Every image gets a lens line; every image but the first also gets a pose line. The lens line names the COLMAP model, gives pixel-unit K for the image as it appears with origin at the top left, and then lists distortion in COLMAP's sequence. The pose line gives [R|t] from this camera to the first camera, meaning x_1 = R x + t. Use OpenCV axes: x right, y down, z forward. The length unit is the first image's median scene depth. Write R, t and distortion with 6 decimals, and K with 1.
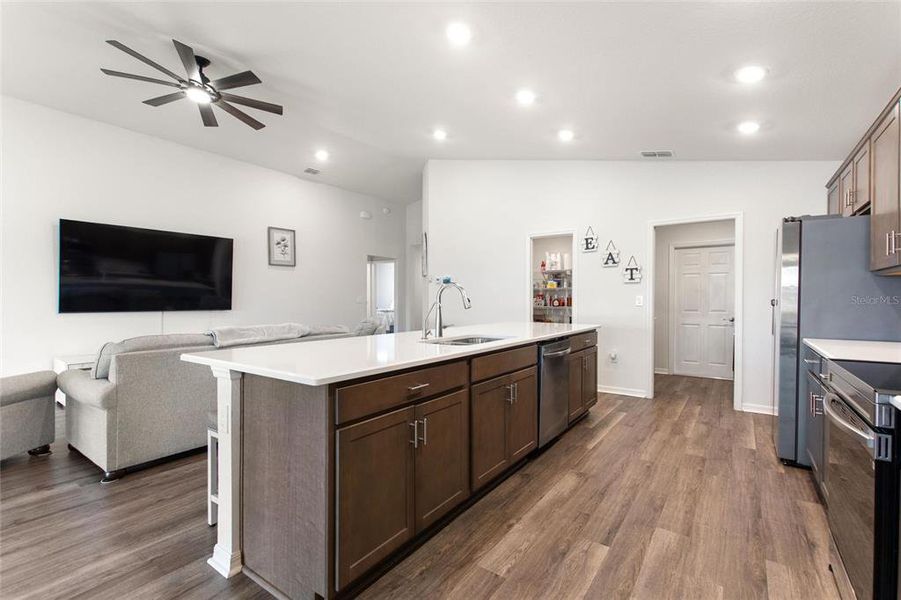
lens RADIAL K [[405.4, 0, 448.9], [0, 405.4, 301.3], [0, 0, 1]] dist [0.011527, -0.003983]
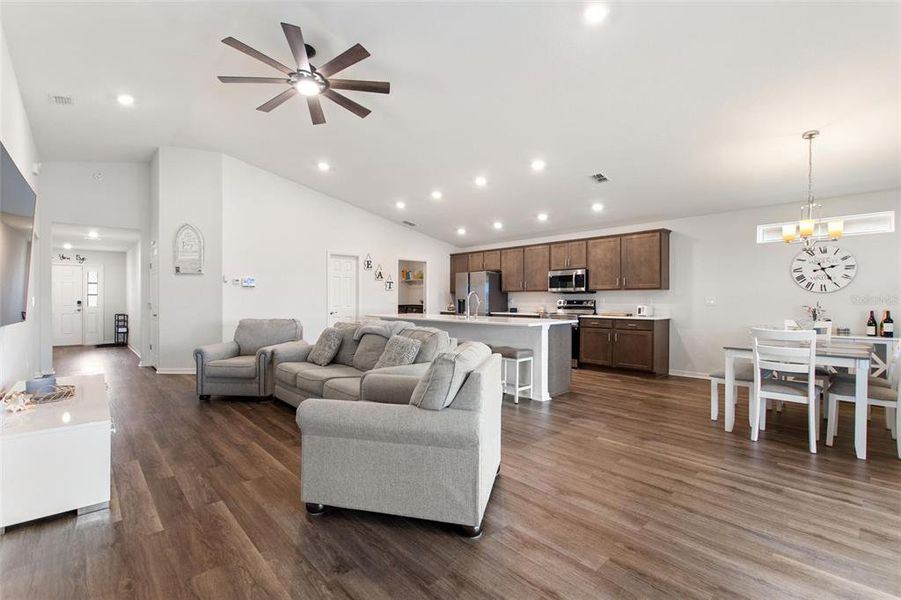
lens RADIAL K [[405.4, 0, 447.5], [0, 405.4, 301.2], [0, 0, 1]] dist [0.011527, -0.003983]
pose [[0.214139, -0.004672, 0.976792, -1.208807], [0.006085, 0.999976, 0.003449, -0.002232], [-0.976784, 0.005205, 0.214162, 0.388454]]
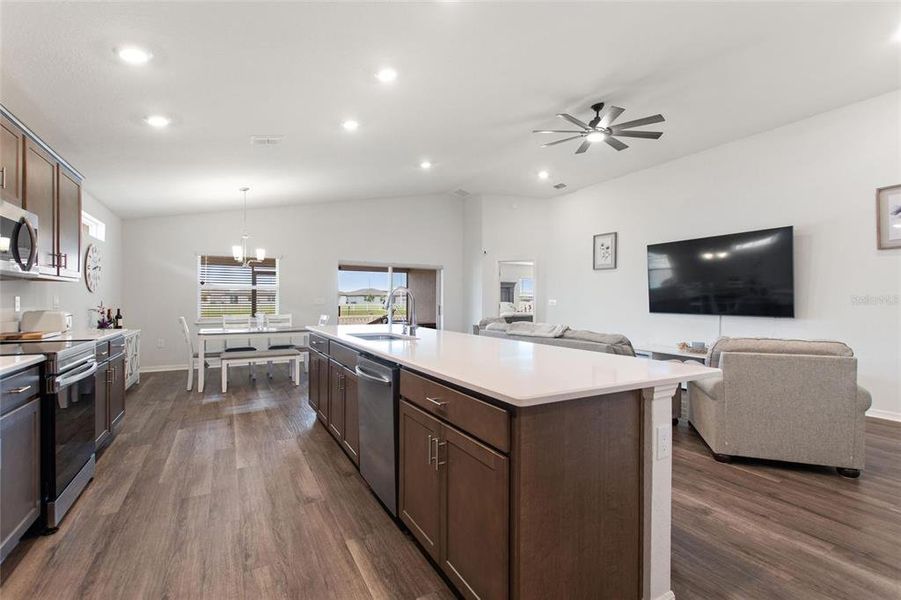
lens RADIAL K [[405.4, 0, 450.9], [0, 405.4, 301.9], [0, 0, 1]] dist [0.011527, -0.003983]
pose [[-0.428239, -0.000145, -0.903665, 0.555958], [-0.011918, 0.999914, 0.005488, -0.007136], [0.903587, 0.013120, -0.428204, 0.925786]]
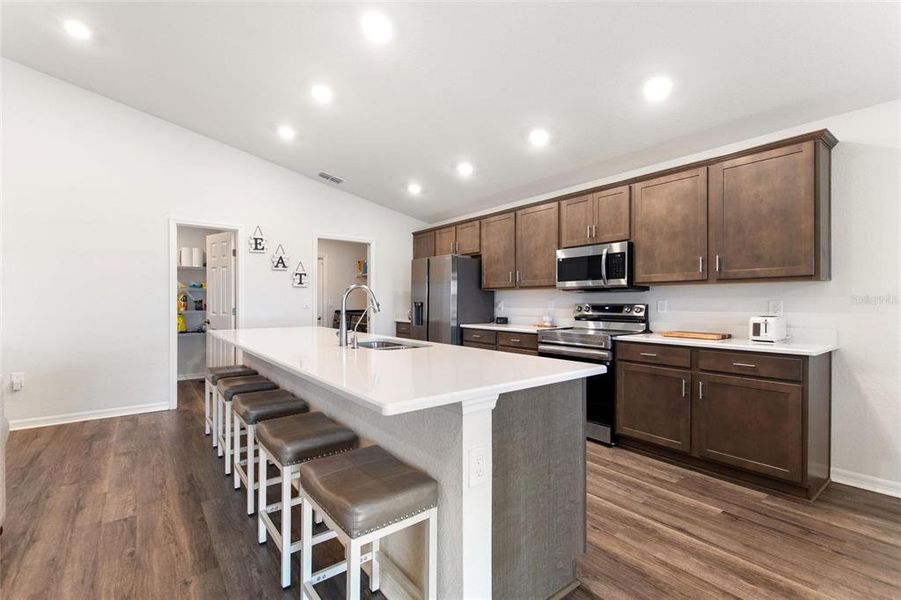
lens RADIAL K [[405.4, 0, 450.0], [0, 405.4, 303.9], [0, 0, 1]] dist [0.011527, -0.003983]
pose [[0.293270, -0.004983, 0.956017, -0.468055], [0.004390, 0.999983, 0.003866, -0.002993], [-0.956020, 0.003063, 0.293286, 0.307461]]
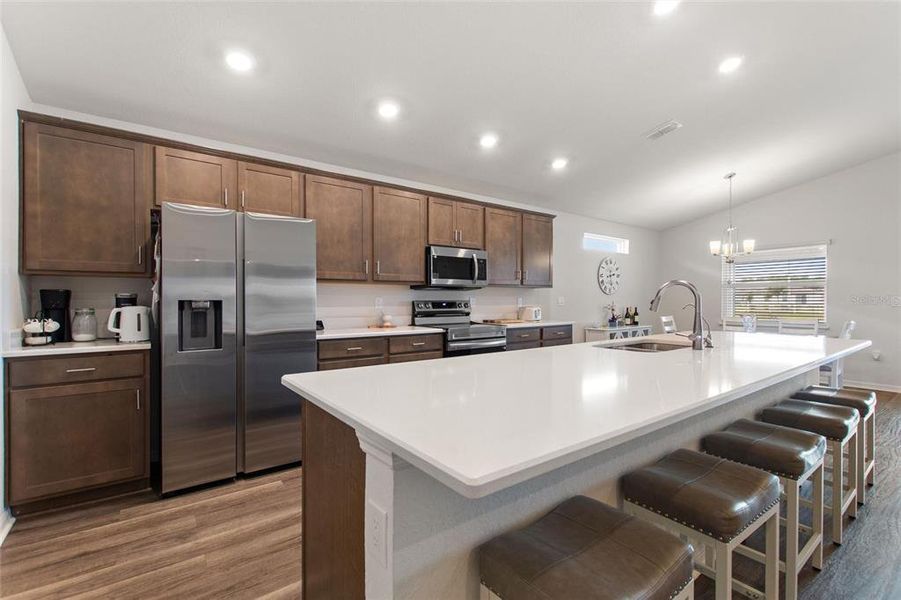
lens RADIAL K [[405.4, 0, 452.5], [0, 405.4, 301.2], [0, 0, 1]] dist [0.011527, -0.003983]
pose [[-0.955873, -0.003484, 0.293758, 0.115429], [0.000151, 0.999924, 0.012350, -0.008885], [-0.293779, 0.011850, -0.955800, 1.106935]]
